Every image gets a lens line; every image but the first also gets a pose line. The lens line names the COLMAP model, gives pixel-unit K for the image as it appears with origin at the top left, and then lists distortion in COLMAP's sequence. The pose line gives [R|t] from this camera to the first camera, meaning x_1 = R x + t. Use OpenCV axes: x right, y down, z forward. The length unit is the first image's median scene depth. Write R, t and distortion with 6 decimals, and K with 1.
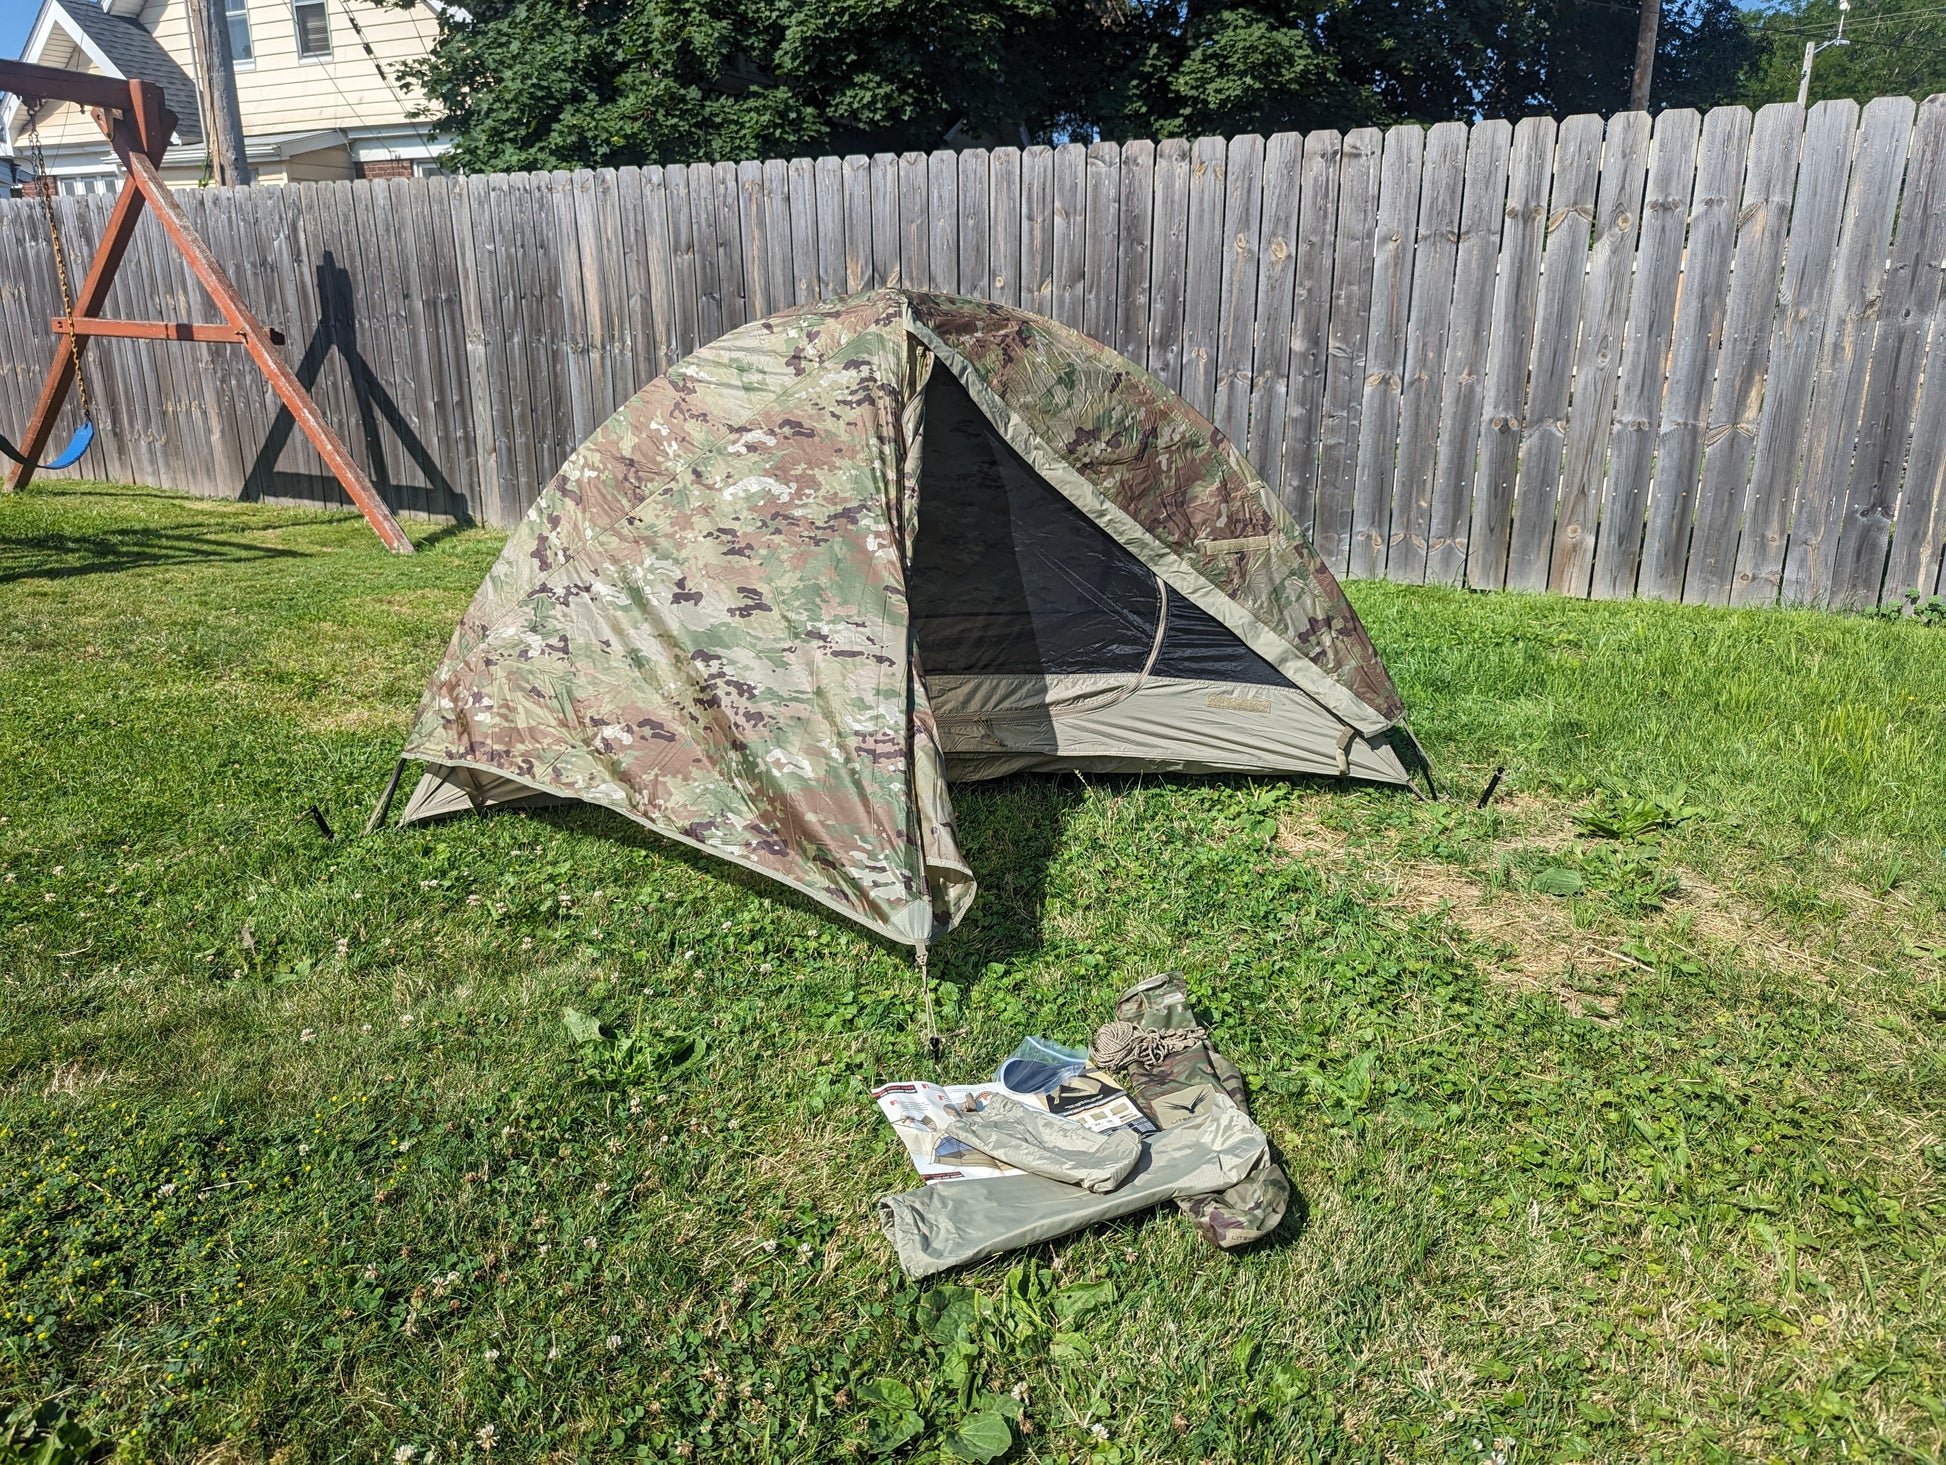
lens RADIAL K [[1394.3, 0, 997.3], [0, 1394.3, 709.4], [0, 0, 1]] dist [0.068826, -0.057839]
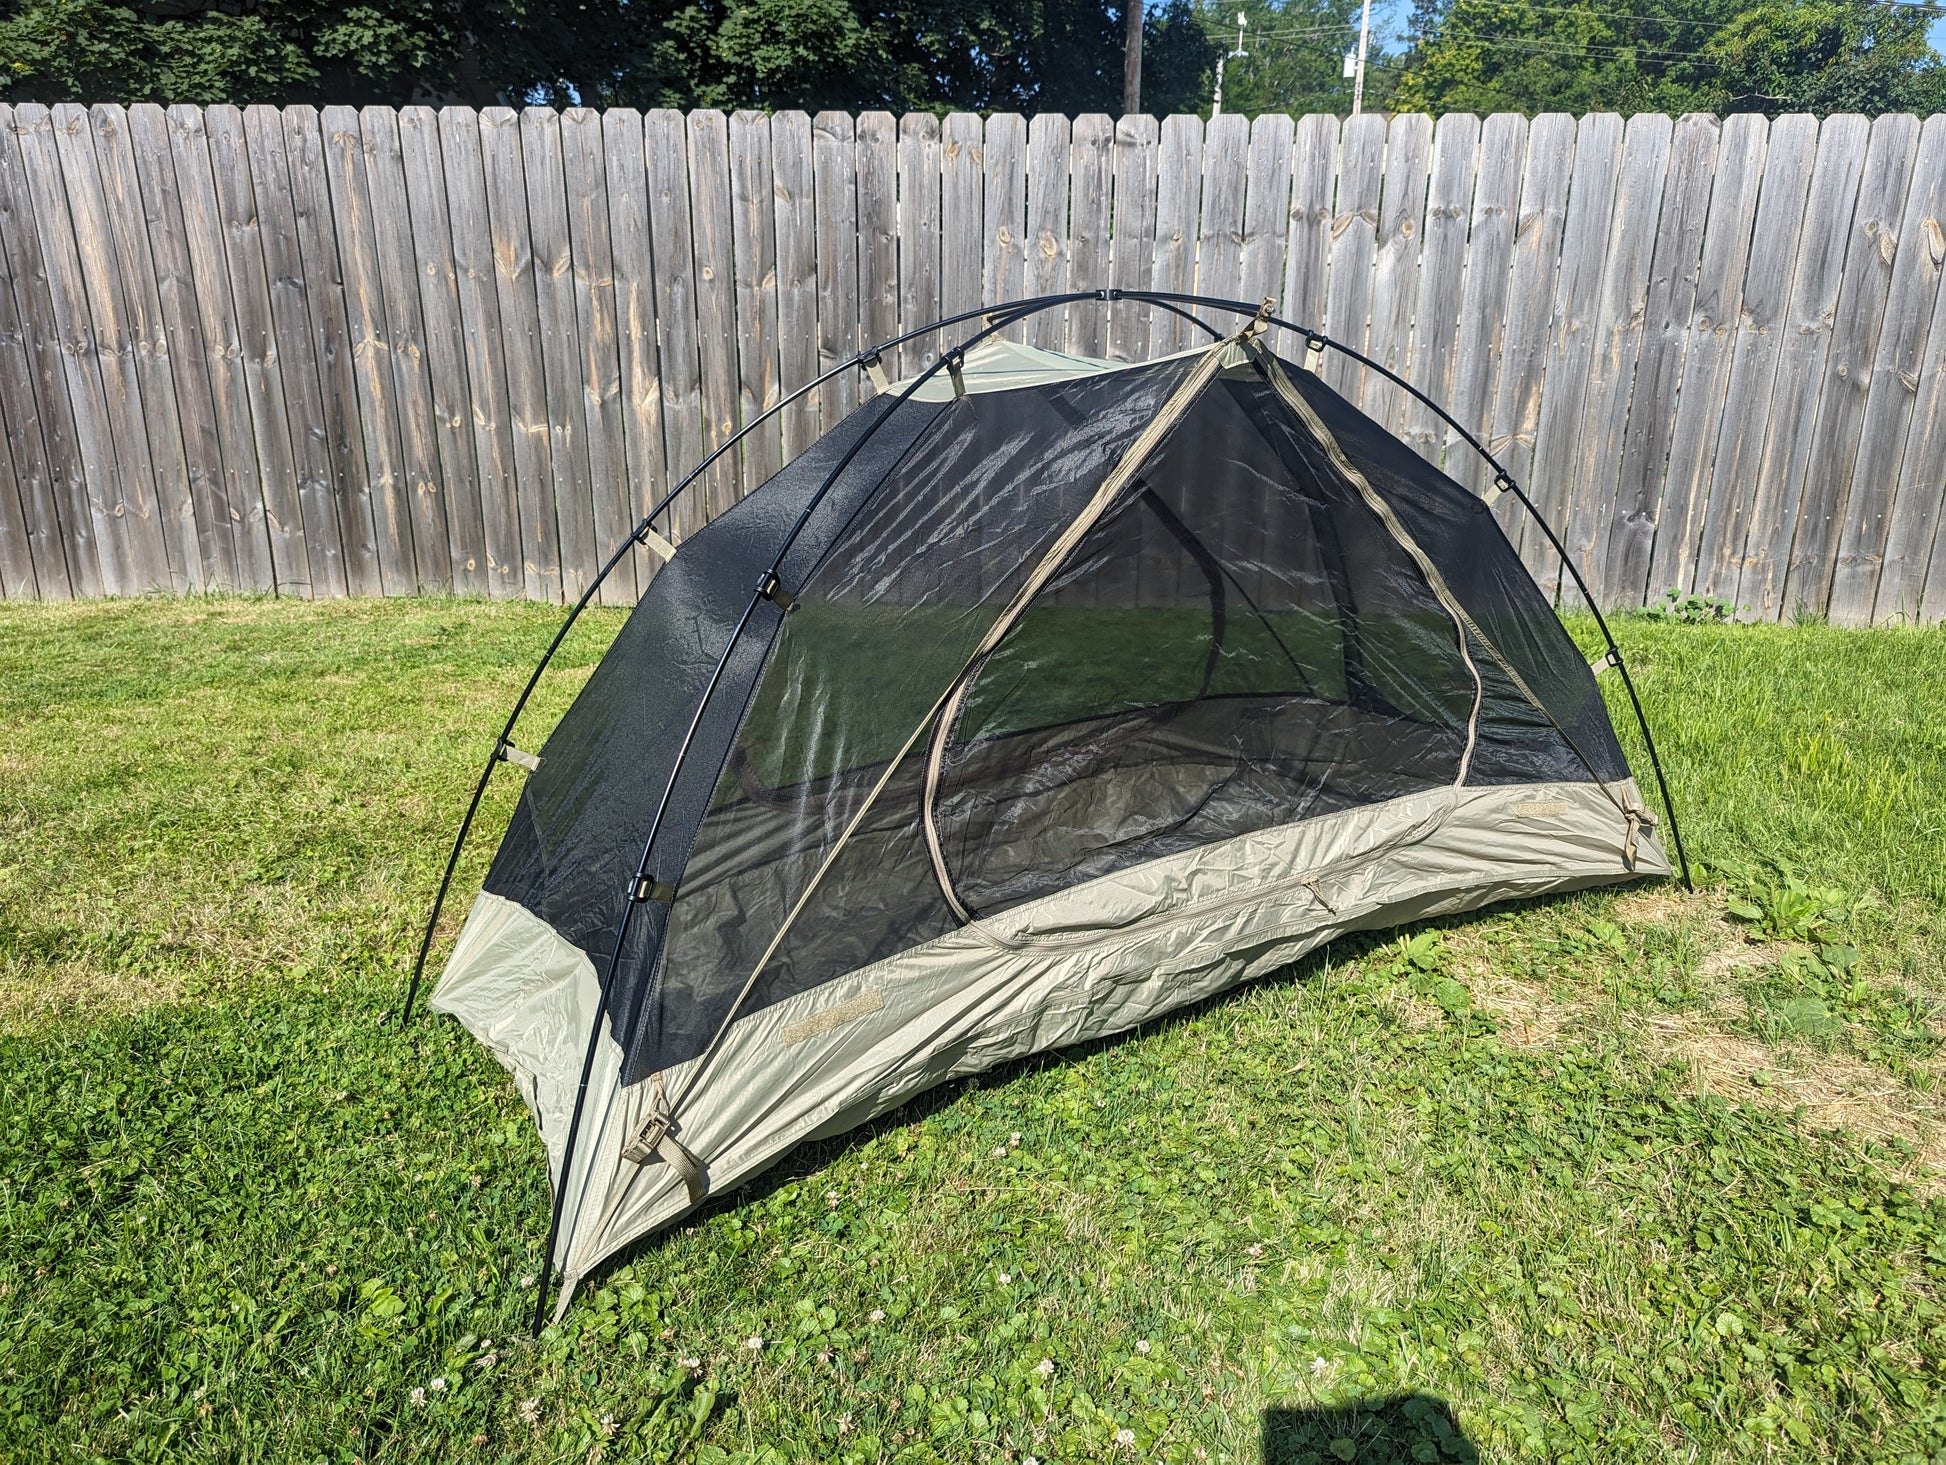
lens RADIAL K [[1392.6, 0, 1006.2], [0, 1392.6, 736.0], [0, 0, 1]] dist [0.068358, -0.057592]
pose [[0.928323, -0.102226, 0.357445, -0.257676], [0.091176, 0.994693, 0.047679, -0.089108], [-0.360422, -0.011671, 0.932716, 0.249377]]
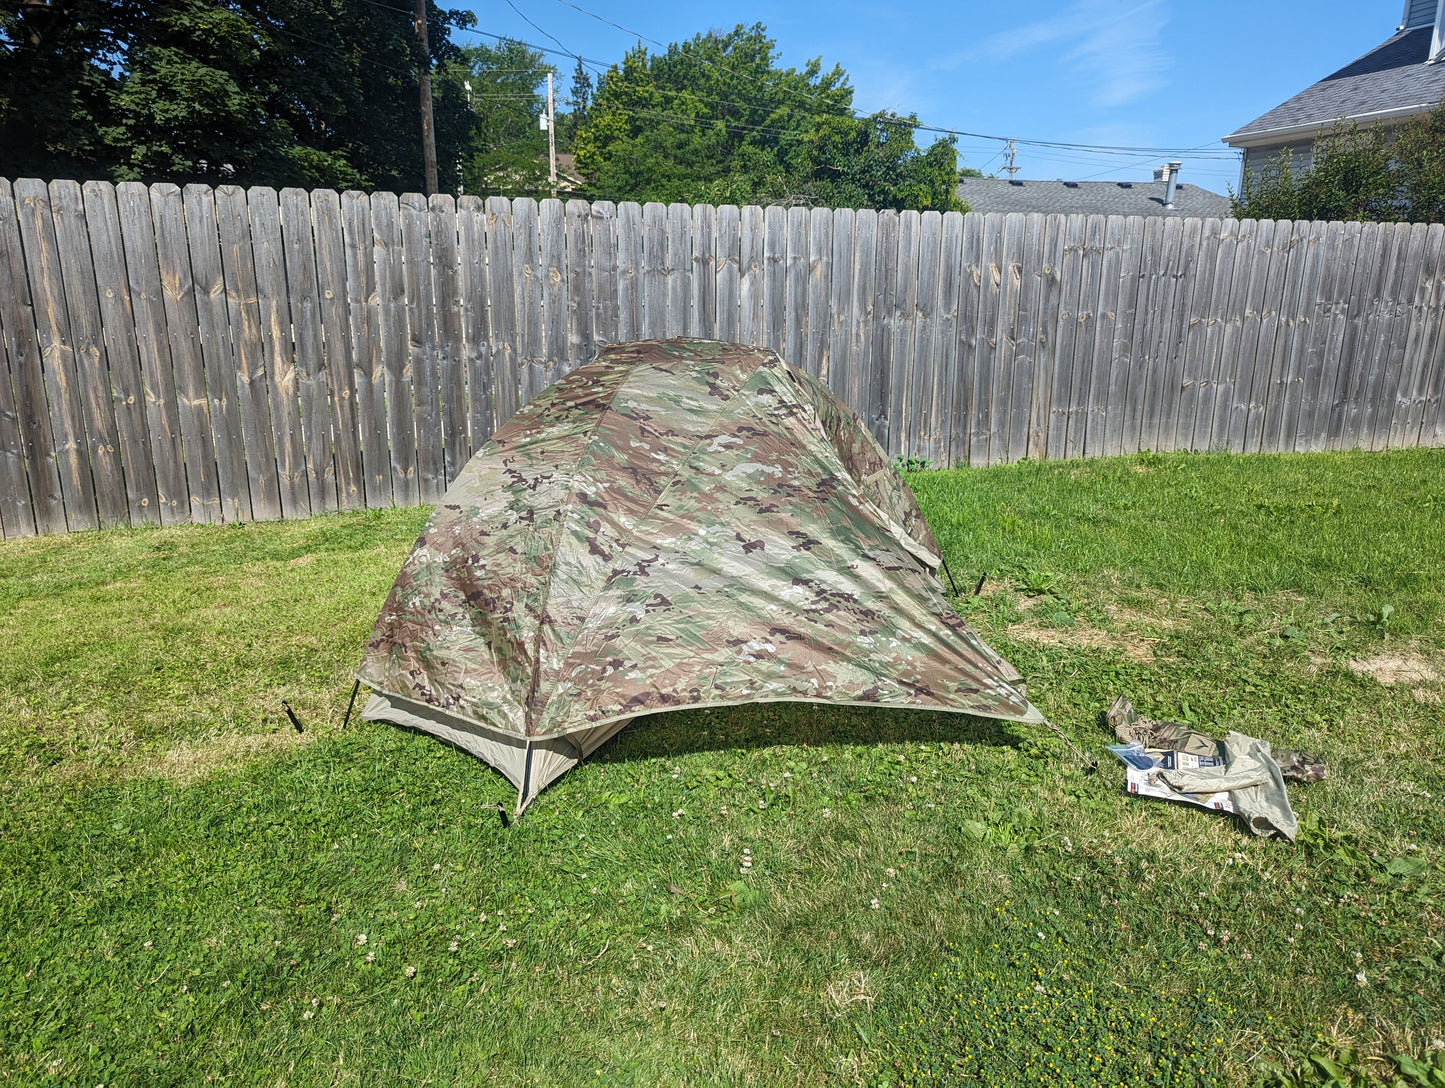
lens RADIAL K [[1041.7, 0, 728.2], [0, 1041.7, 551.5], [0, 0, 1]] dist [0.072763, -0.058089]
pose [[0.698589, -0.181269, 0.692181, -0.713027], [0.192276, 0.979354, 0.062417, -0.112230], [-0.689205, 0.089486, 0.719020, 0.156330]]
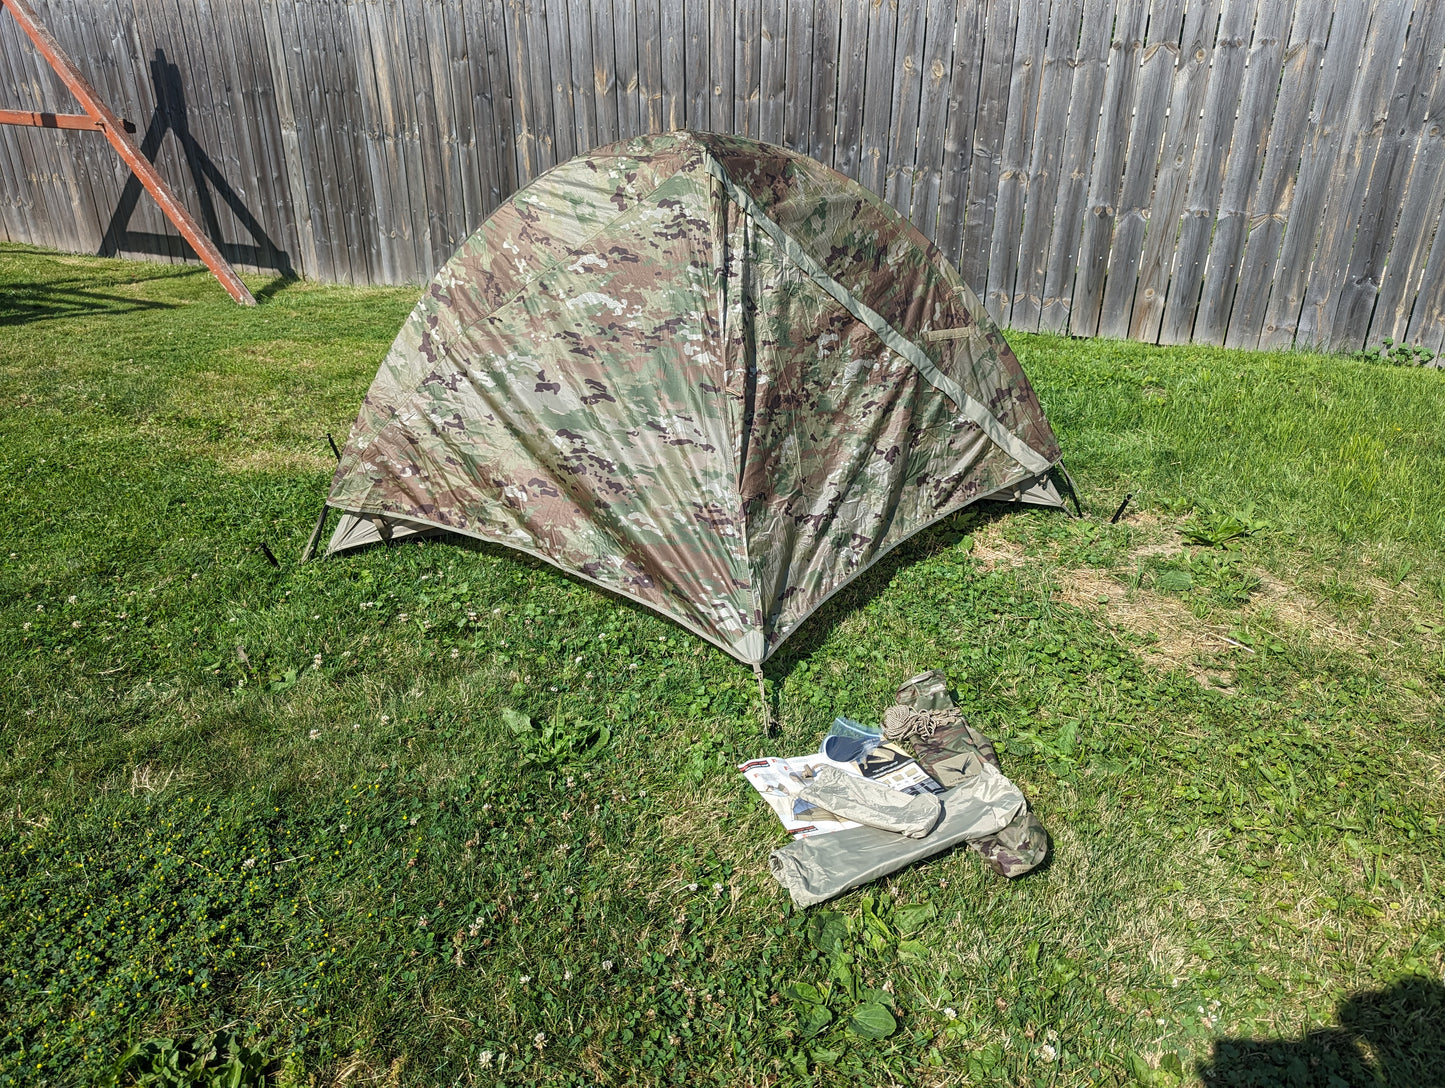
lens RADIAL K [[1029.7, 0, 747.9], [0, 1029.7, 540.2], [0, 0, 1]] dist [0.070464, -0.056332]
pose [[0.997120, -0.022939, 0.072284, -0.079055], [0.012384, 0.989614, 0.143212, -0.054420], [-0.074818, -0.141905, 0.987049, -0.000160]]
